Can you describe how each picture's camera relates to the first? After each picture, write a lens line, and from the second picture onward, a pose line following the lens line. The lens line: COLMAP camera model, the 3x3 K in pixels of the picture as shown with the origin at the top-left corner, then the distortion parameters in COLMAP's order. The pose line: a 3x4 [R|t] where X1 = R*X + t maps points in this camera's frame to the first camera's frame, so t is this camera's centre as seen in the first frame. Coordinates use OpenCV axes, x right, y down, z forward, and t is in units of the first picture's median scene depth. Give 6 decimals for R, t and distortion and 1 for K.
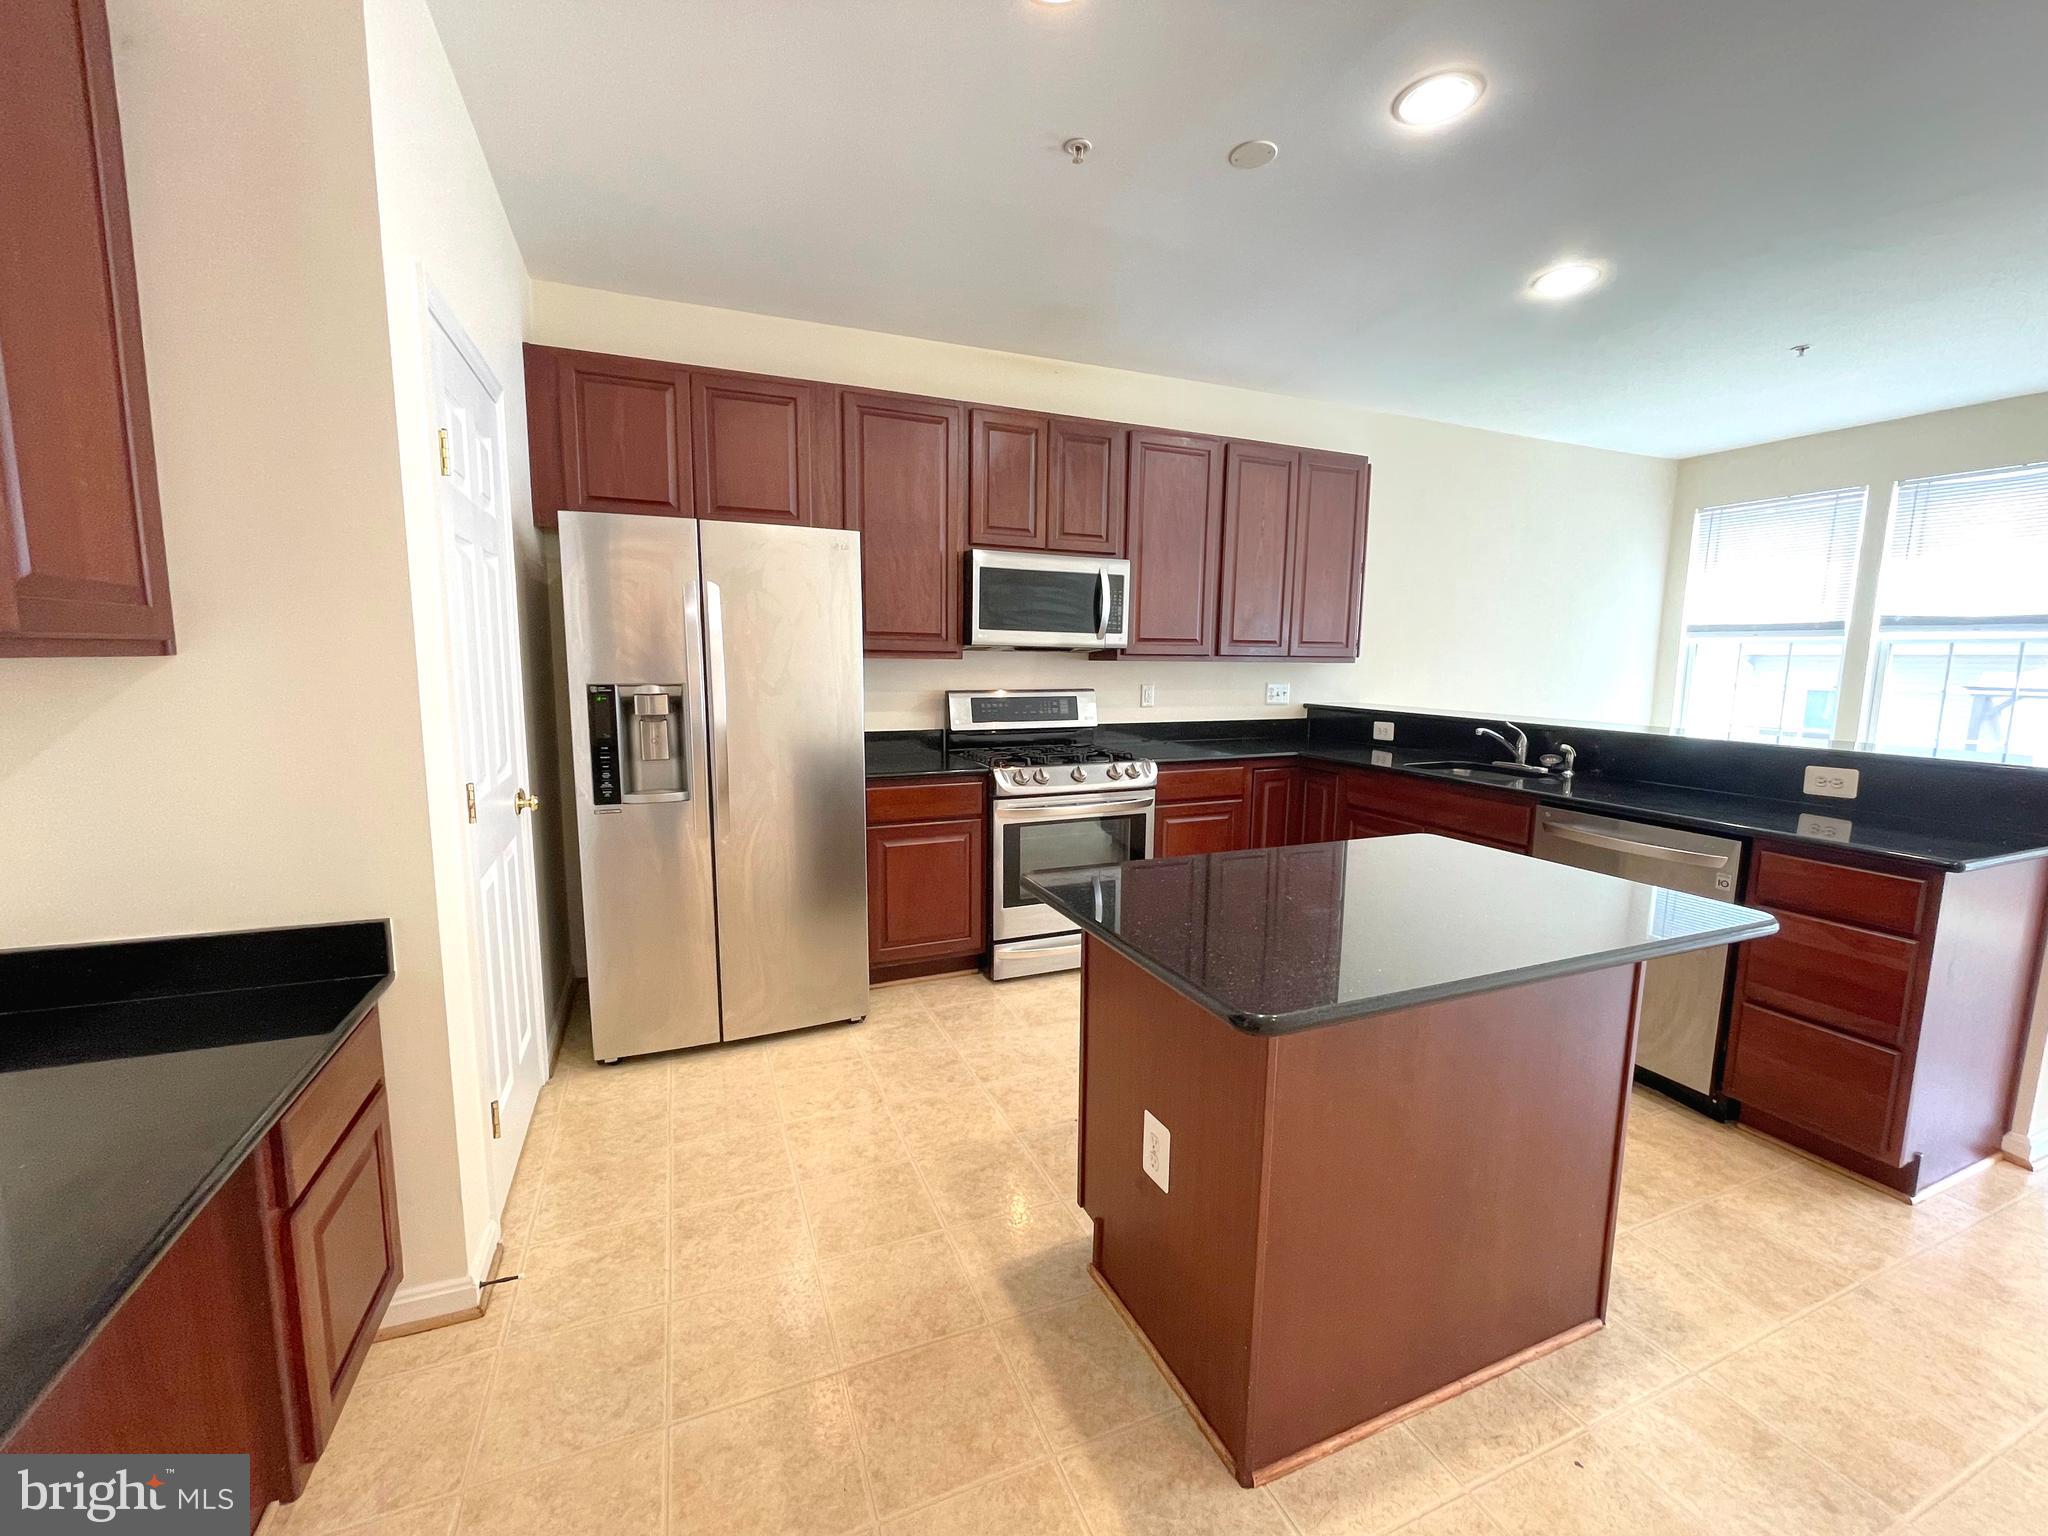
lens RADIAL K [[838.4, 0, 1029.1], [0, 838.4, 761.3], [0, 0, 1]] dist [-0.005389, 0.001238]
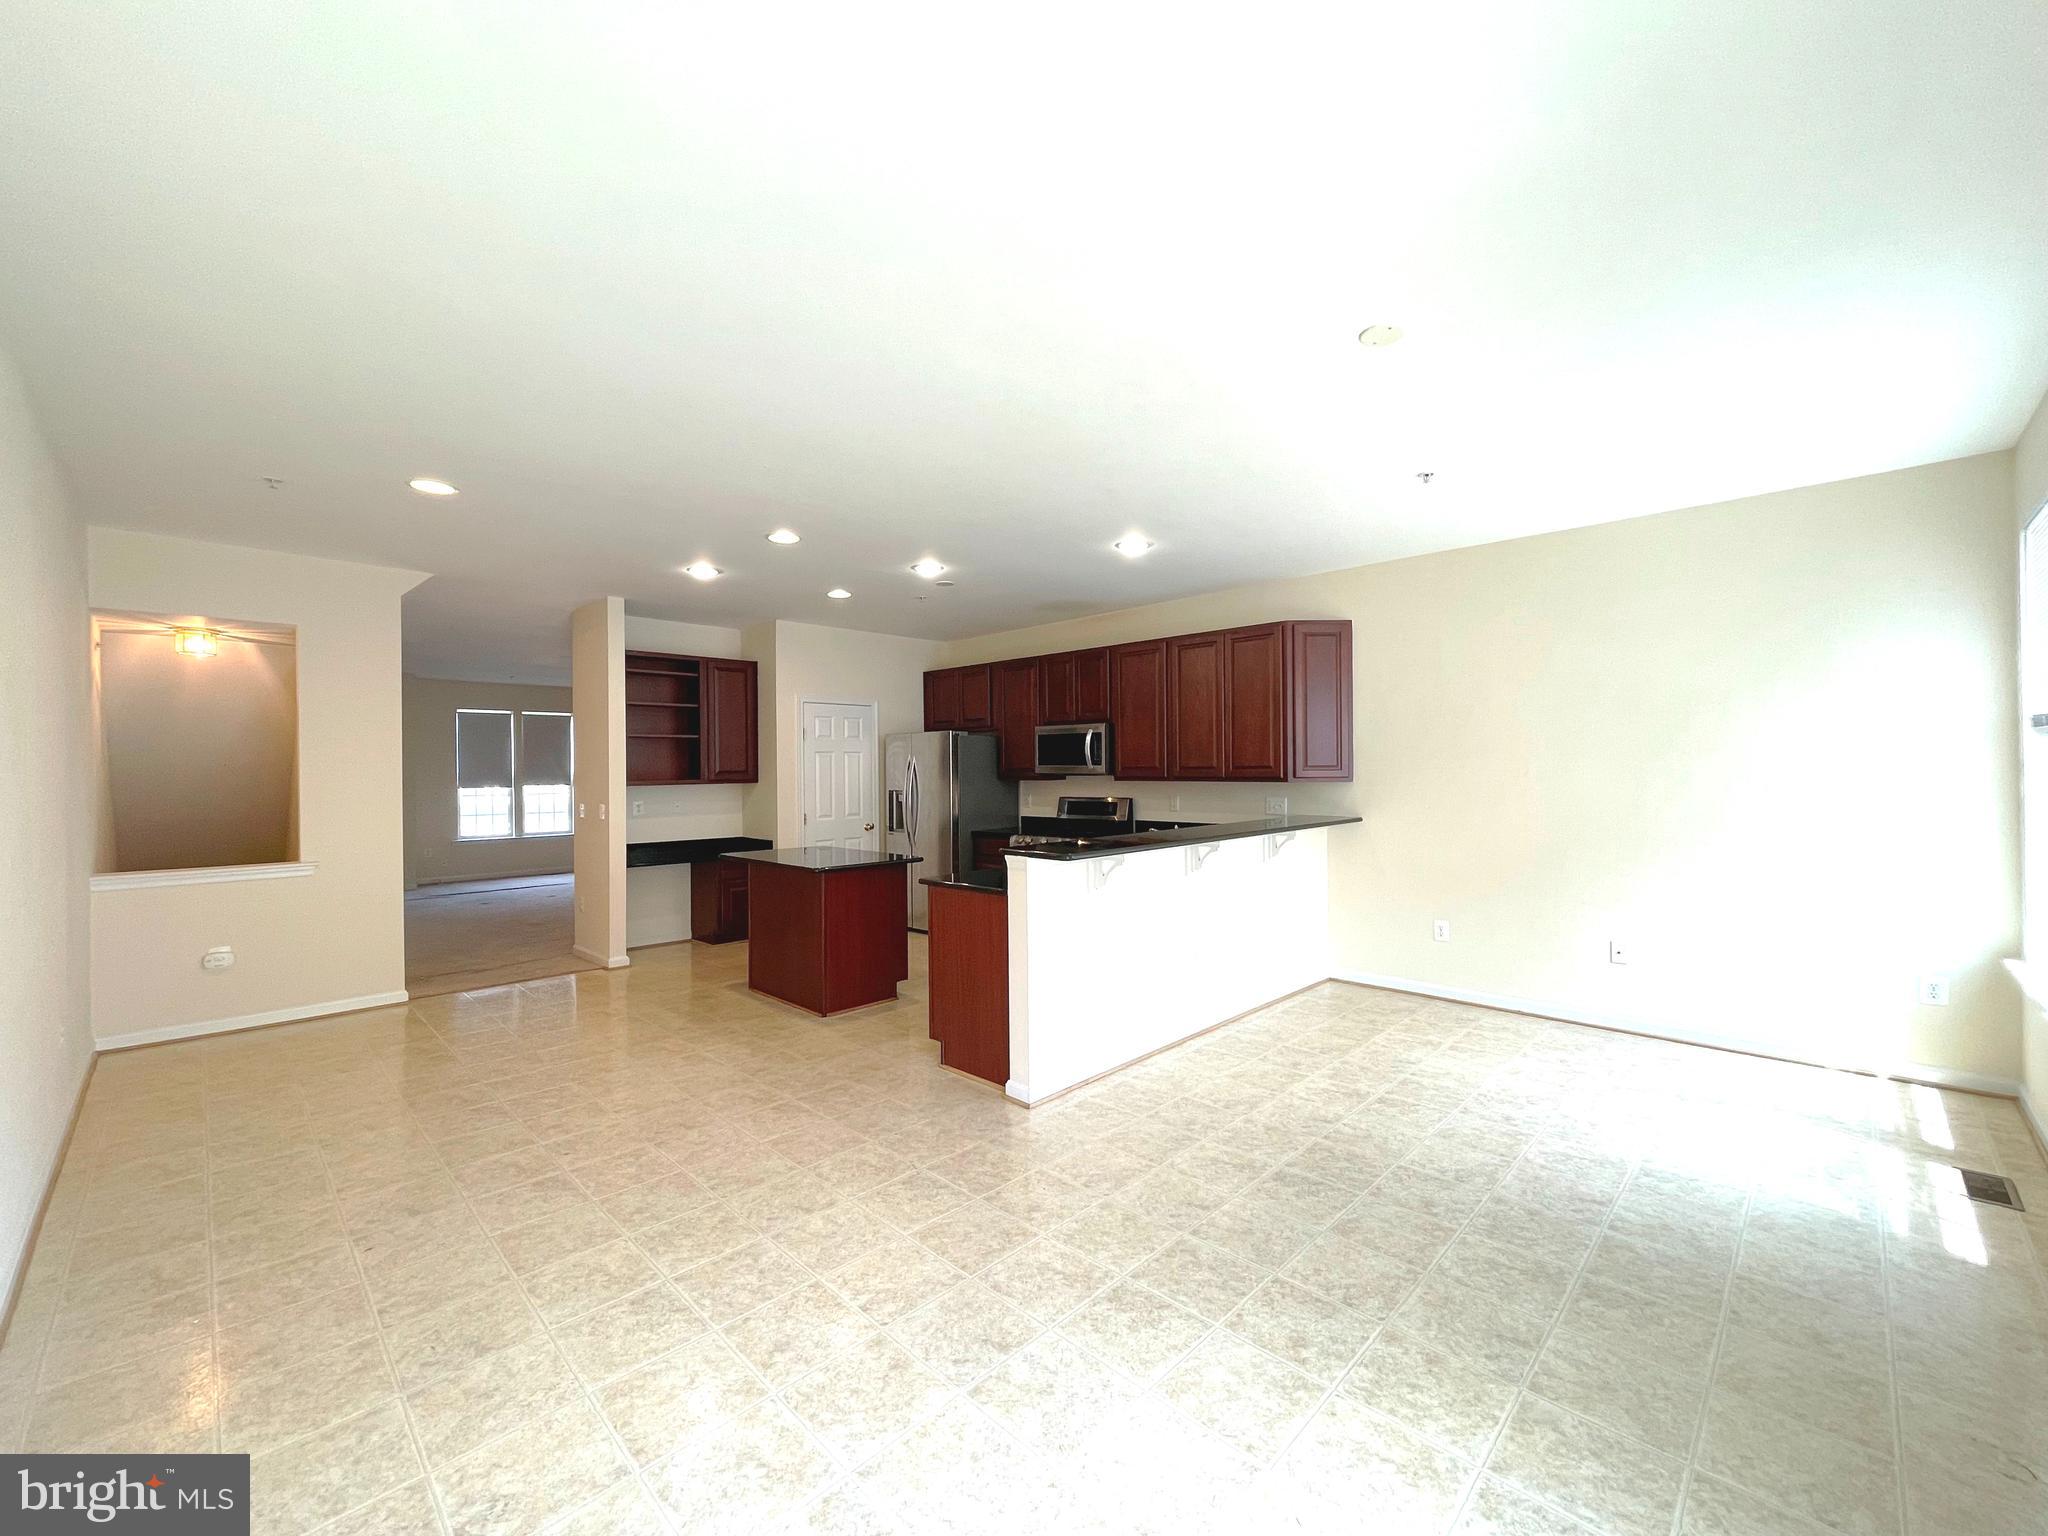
lens RADIAL K [[838.4, 0, 1005.4], [0, 838.4, 773.4], [0, 0, 1]] dist [-0.005389, 0.001238]
pose [[0.369366, -0.011978, -0.929207, 1.889075], [-0.102787, 0.993255, -0.053662, -0.030408], [0.923582, 0.115331, 0.365644, 0.232815]]
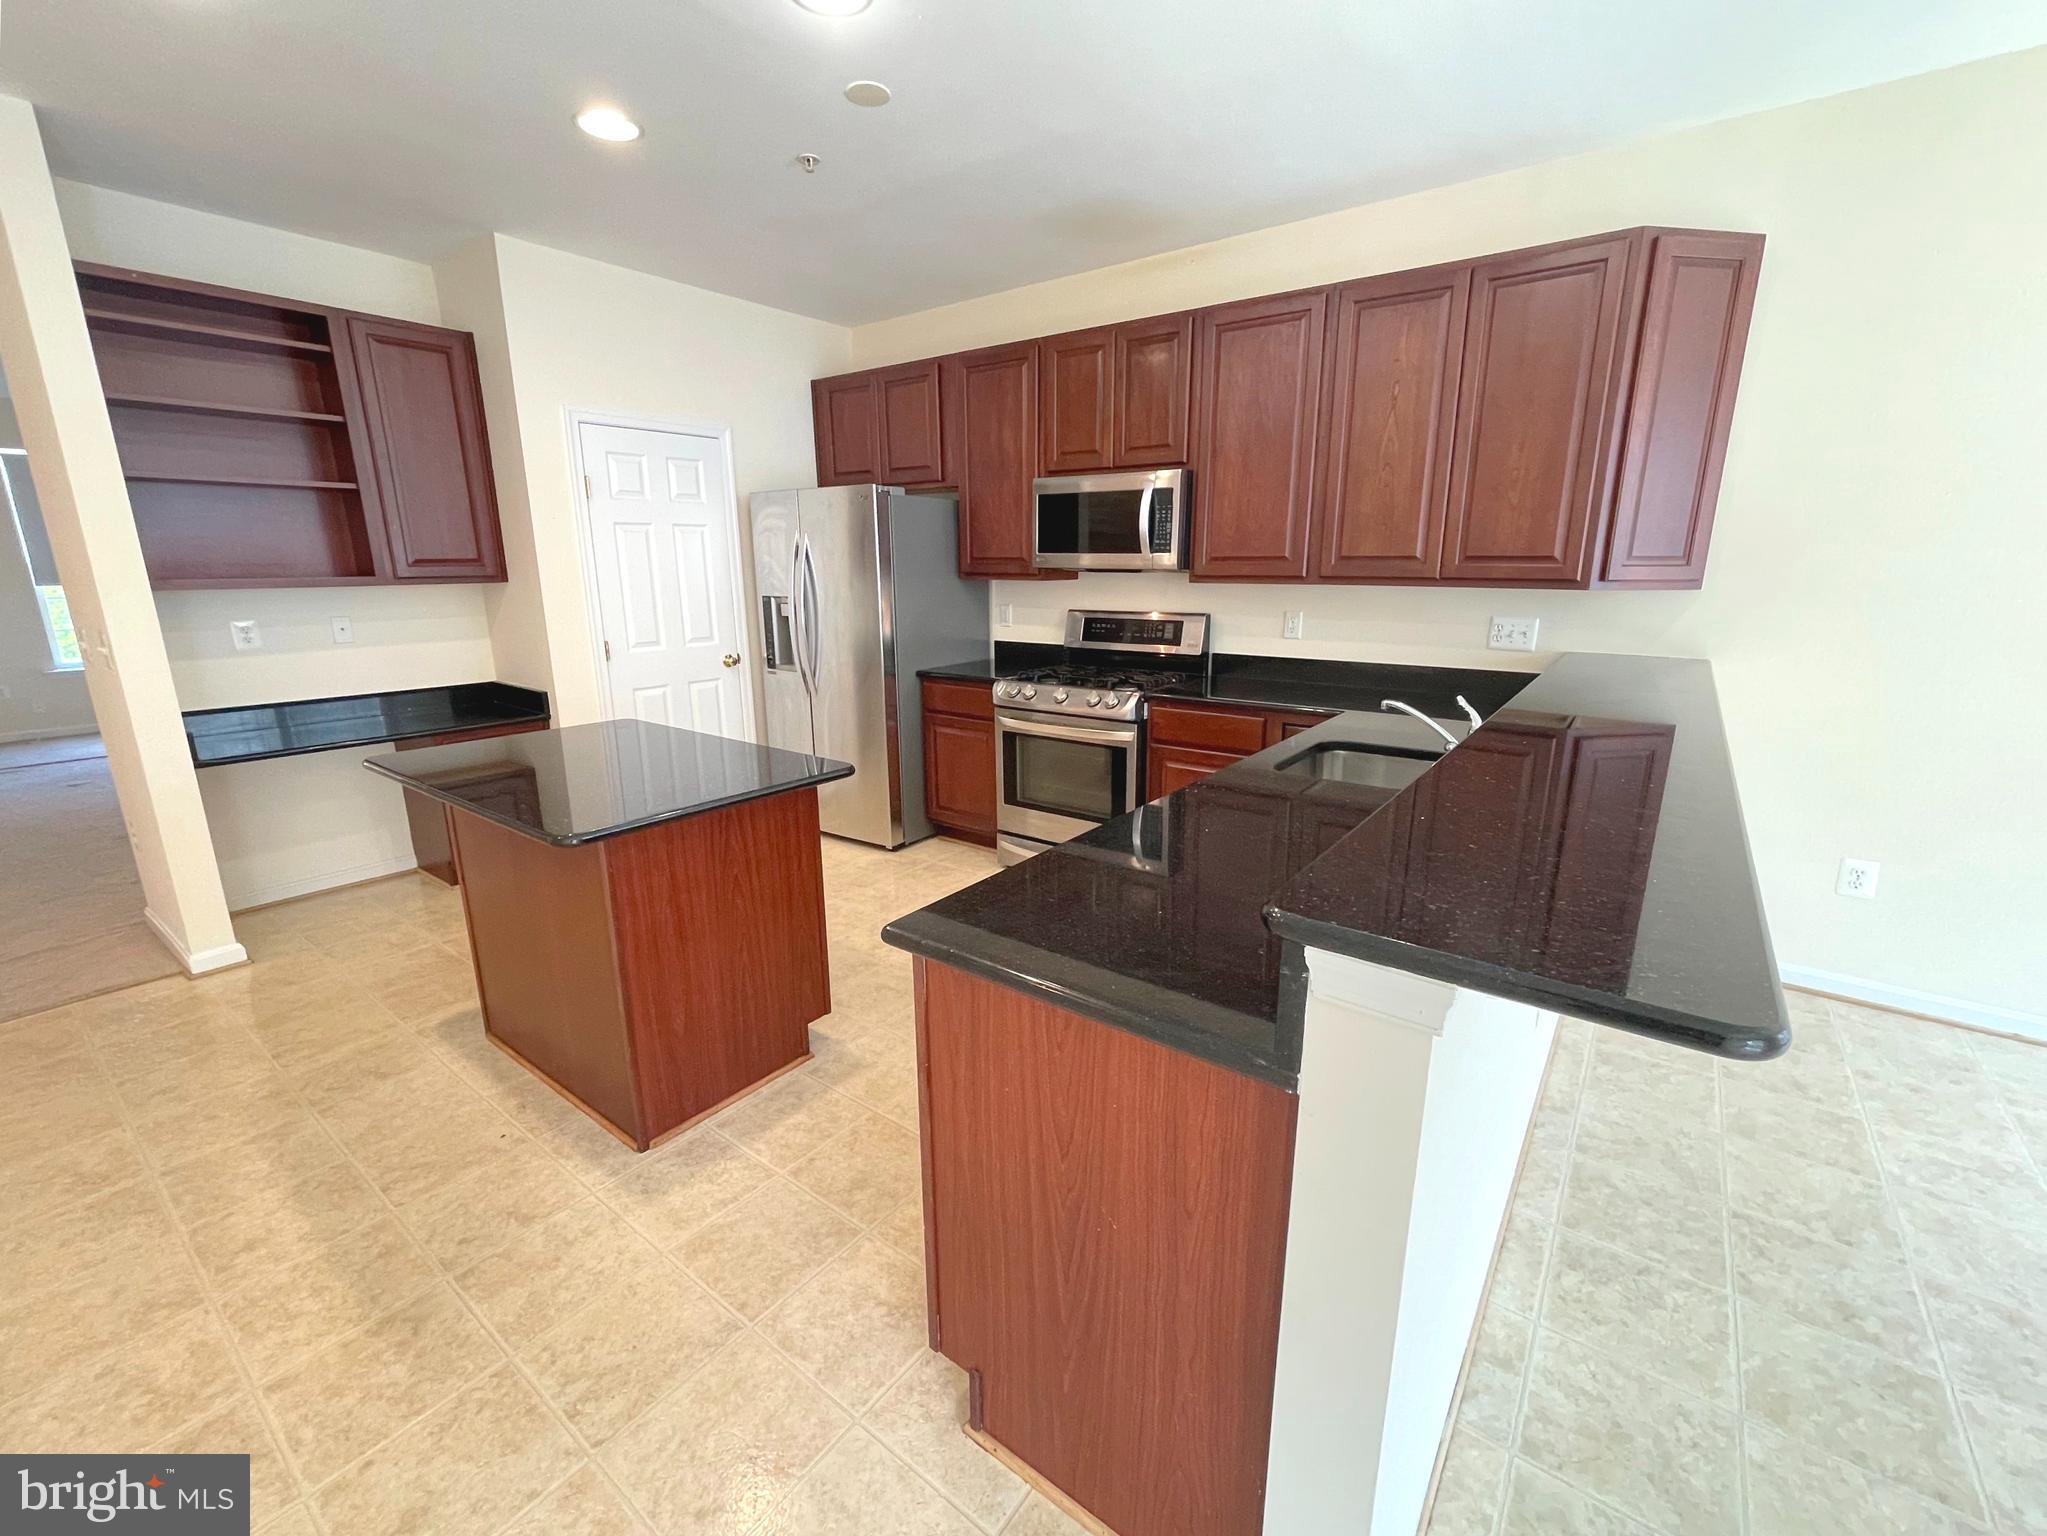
lens RADIAL K [[838.0, 0, 1021.5], [0, 838.0, 781.1], [0, 0, 1]] dist [-0.005389, 0.001238]
pose [[0.506737, 0.205723, -0.837195, 0.995296], [-0.098897, 0.978571, 0.180603, -0.067951], [0.856409, -0.008723, 0.516224, 0.451947]]
